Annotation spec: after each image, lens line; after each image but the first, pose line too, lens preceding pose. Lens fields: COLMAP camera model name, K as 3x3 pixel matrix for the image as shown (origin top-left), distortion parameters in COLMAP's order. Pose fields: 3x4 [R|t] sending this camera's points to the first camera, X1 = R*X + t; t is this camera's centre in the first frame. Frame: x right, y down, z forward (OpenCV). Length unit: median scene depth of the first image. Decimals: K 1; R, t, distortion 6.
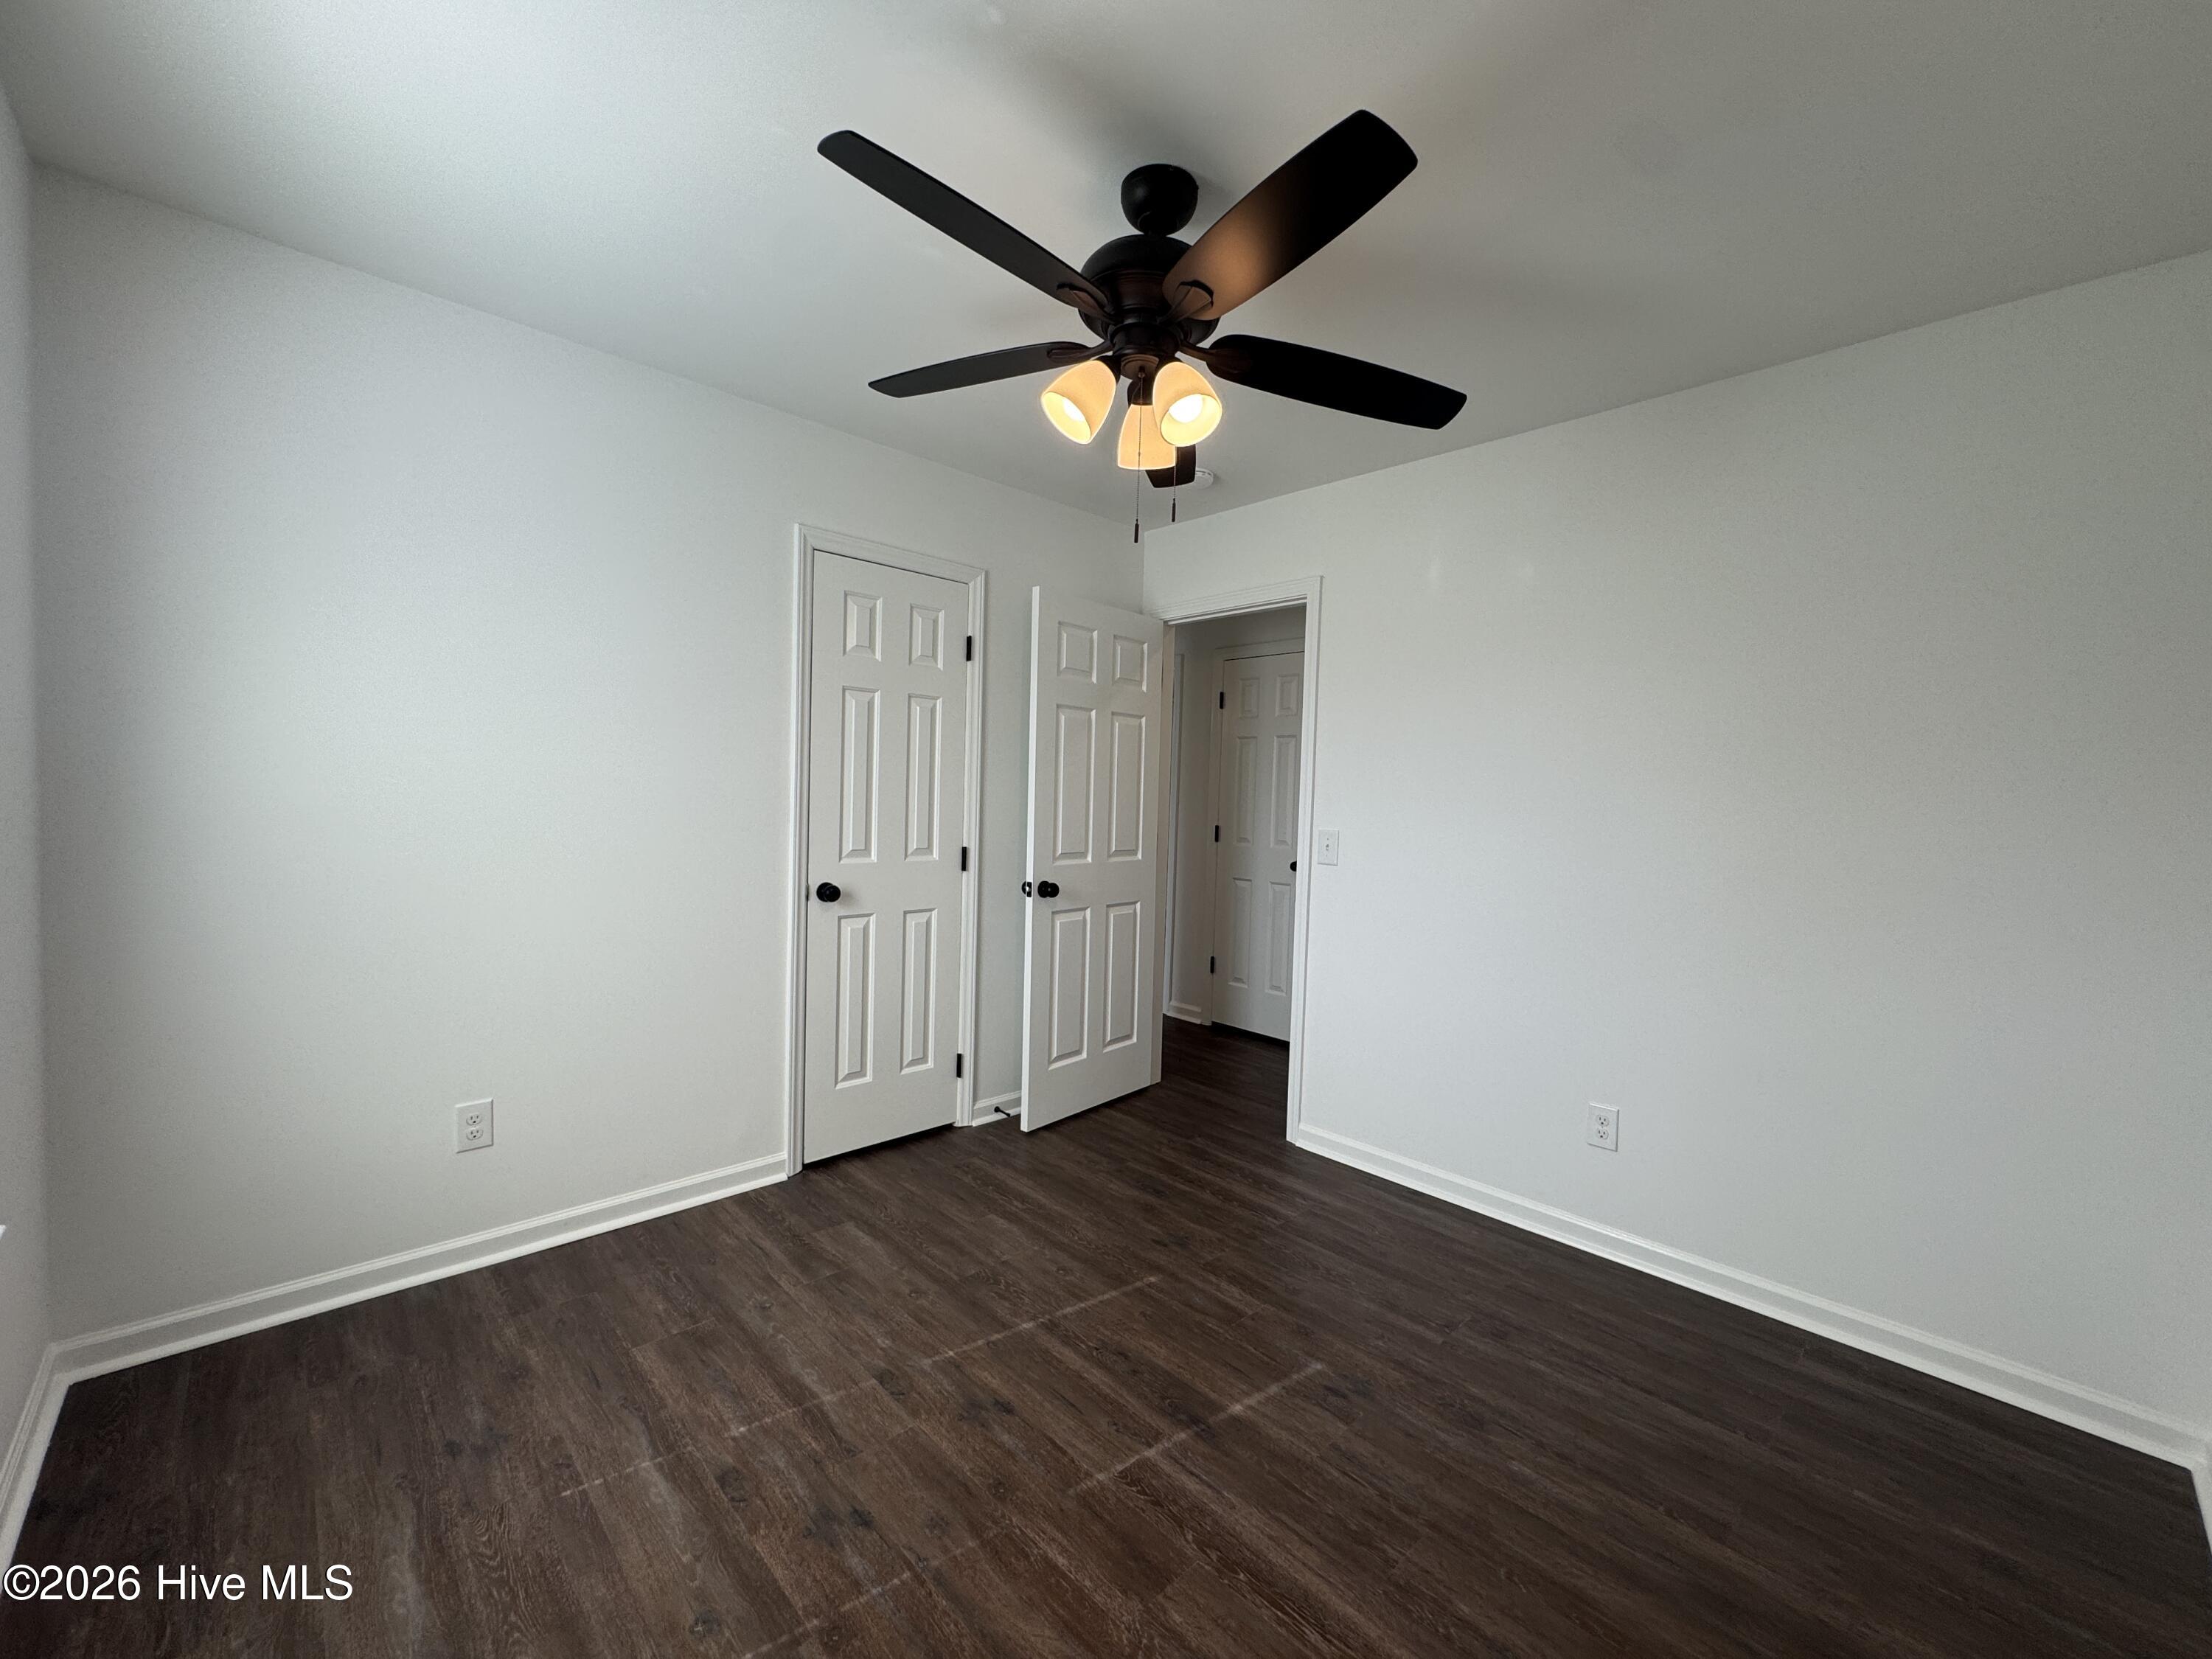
lens RADIAL K [[886.2, 0, 1106.5], [0, 886.2, 830.3], [0, 0, 1]] dist [0.027736, -0.004243]
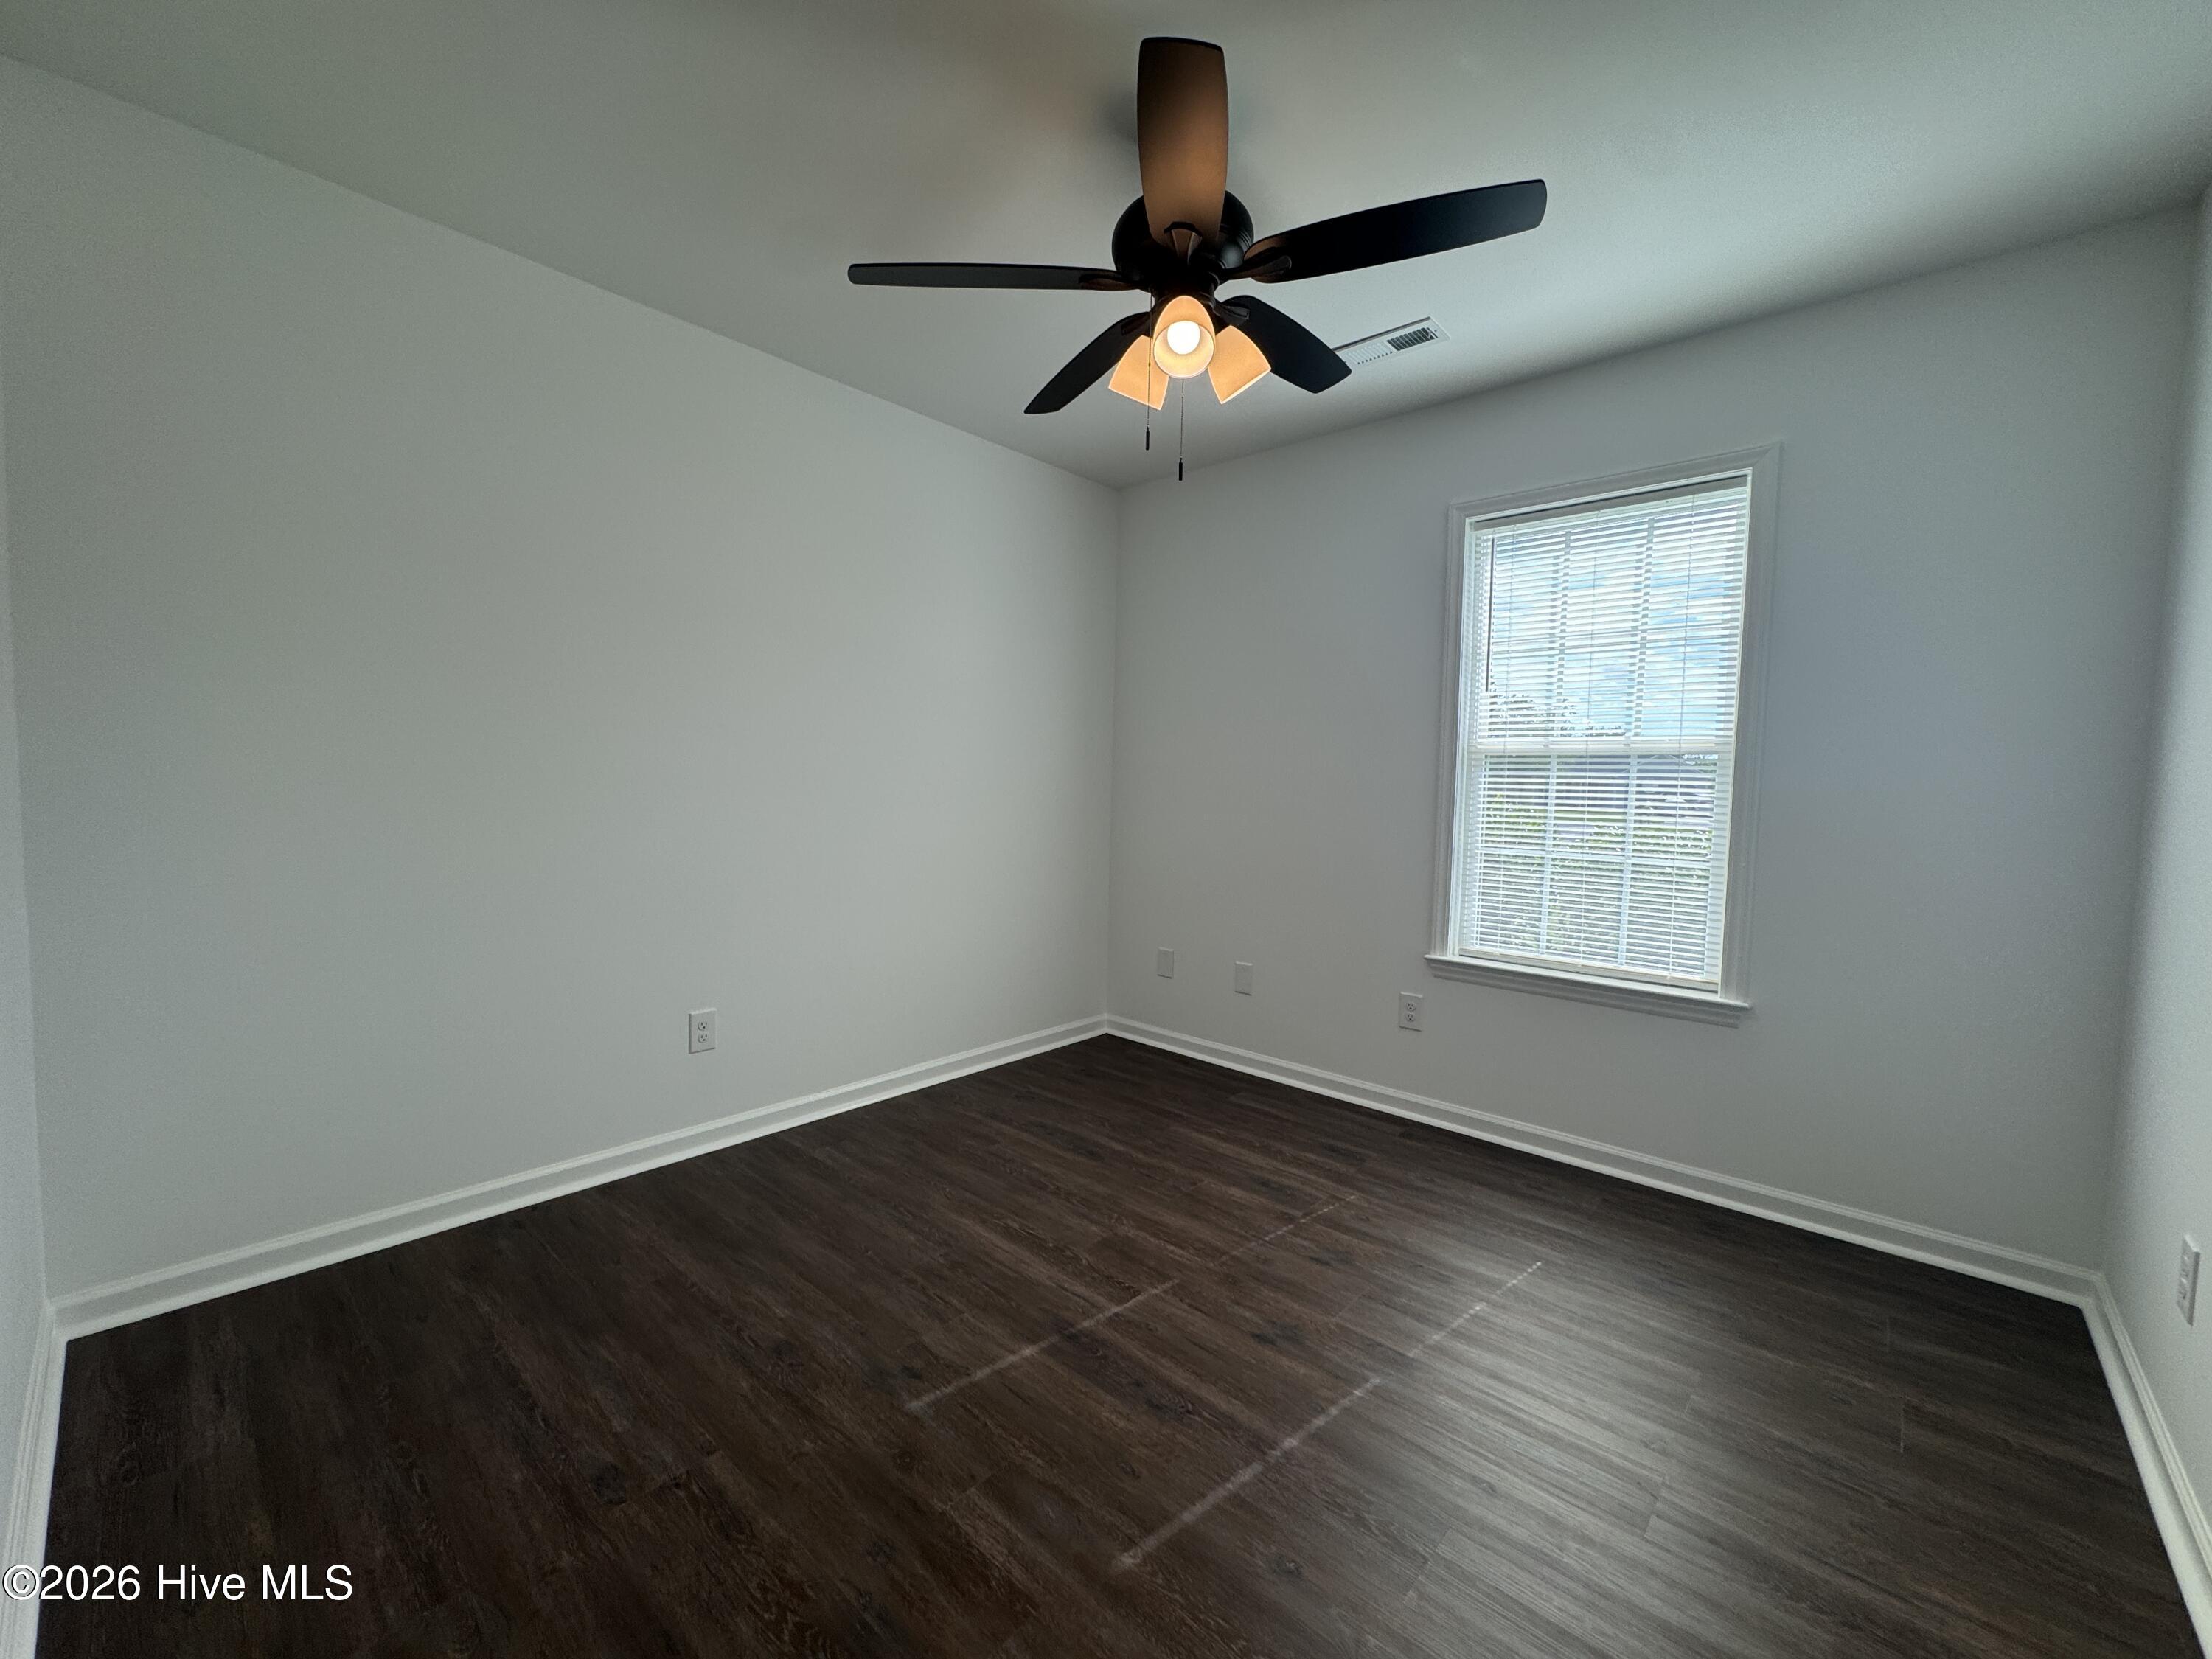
lens RADIAL K [[886.2, 0, 1106.3], [0, 886.2, 827.0], [0, 0, 1]] dist [0.027736, -0.004243]
pose [[-0.995585, -0.053208, -0.077327, 0.166110], [-0.060579, 0.993503, 0.096343, -0.012004], [0.071698, 0.100602, -0.992340, 1.902709]]
